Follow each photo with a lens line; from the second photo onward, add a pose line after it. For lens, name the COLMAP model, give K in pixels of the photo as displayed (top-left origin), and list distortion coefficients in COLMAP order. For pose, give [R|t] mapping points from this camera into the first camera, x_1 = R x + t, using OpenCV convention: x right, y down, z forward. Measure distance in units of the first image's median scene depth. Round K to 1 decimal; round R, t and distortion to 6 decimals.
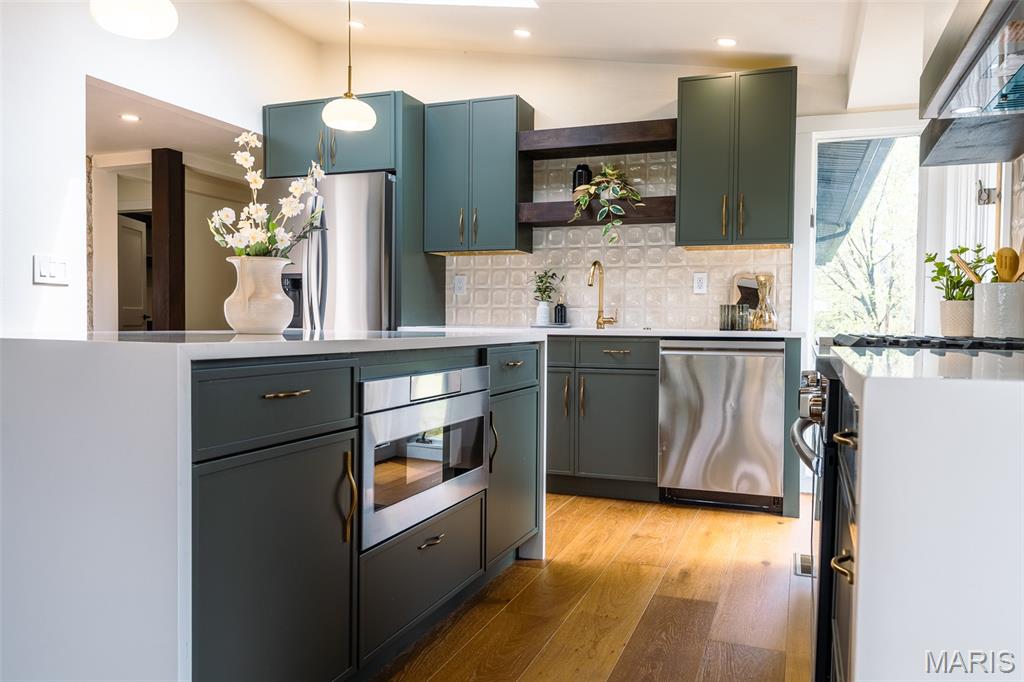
lens RADIAL K [[779.6, 0, 512.0], [0, 779.6, 341.0], [0, 0, 1]] dist [0.009775, 0.002138]
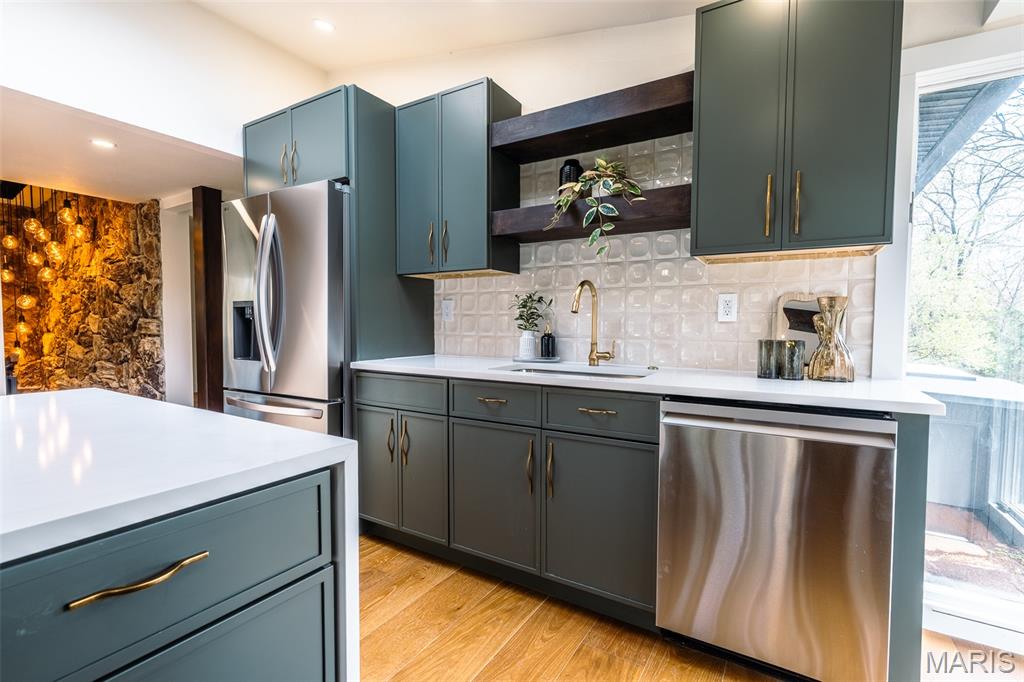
lens RADIAL K [[466.9, 0, 512.0], [0, 466.9, 341.0], [0, 0, 1]] dist [-0.001246, 0.000022]
pose [[0.981846, 0.004193, -0.189633, 0.123661], [-0.001835, 0.999919, 0.012604, -0.047478], [0.189670, -0.012027, 0.981774, 0.523289]]
